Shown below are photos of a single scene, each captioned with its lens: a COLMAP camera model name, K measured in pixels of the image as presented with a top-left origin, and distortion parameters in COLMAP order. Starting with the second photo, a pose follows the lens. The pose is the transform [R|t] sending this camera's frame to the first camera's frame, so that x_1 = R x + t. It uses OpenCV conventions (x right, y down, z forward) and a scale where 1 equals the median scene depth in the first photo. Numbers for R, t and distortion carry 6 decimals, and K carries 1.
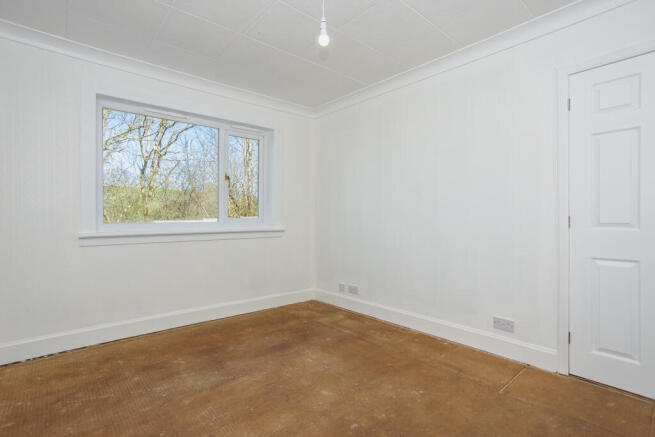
lens RADIAL K [[320.8, 0, 328.2], [0, 320.8, 219.6], [0, 0, 1]] dist [-0.039087, 0.019408]
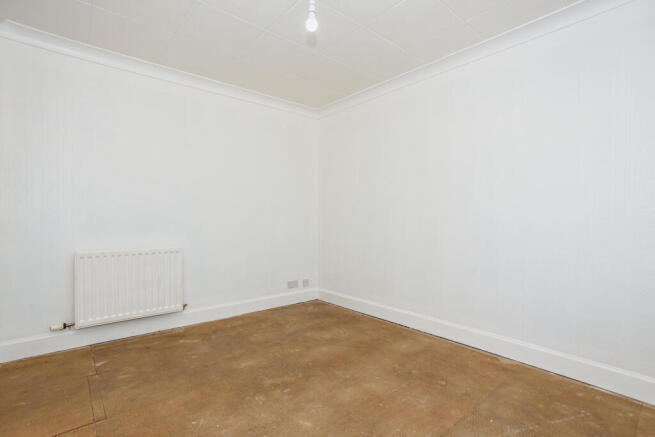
lens RADIAL K [[320.8, 0, 314.7], [0, 320.8, 213.1], [0, 0, 1]] dist [-0.039087, 0.019408]
pose [[-0.998758, -0.003122, 0.049720, -0.054349], [-0.002949, 0.999989, 0.003561, -0.017550], [-0.049730, 0.003410, -0.998757, 1.453215]]
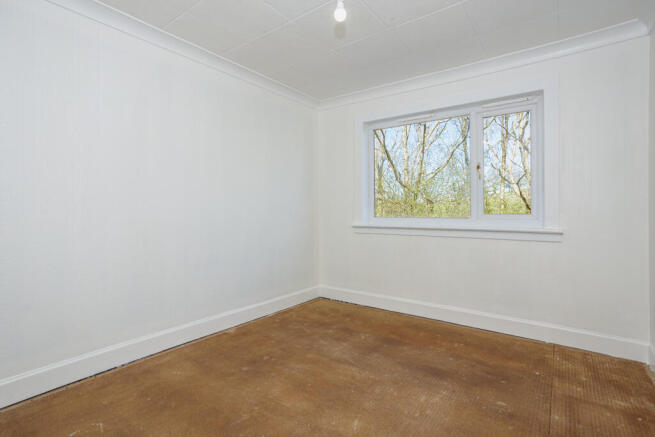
lens RADIAL K [[320.8, 0, 331.2], [0, 320.8, 211.4], [0, 0, 1]] dist [-0.039087, 0.019408]
pose [[0.212134, -0.000252, -0.977241, 0.620658], [-0.011128, 0.999935, -0.002674, -0.006808], [0.977177, 0.011441, 0.212117, 0.593884]]
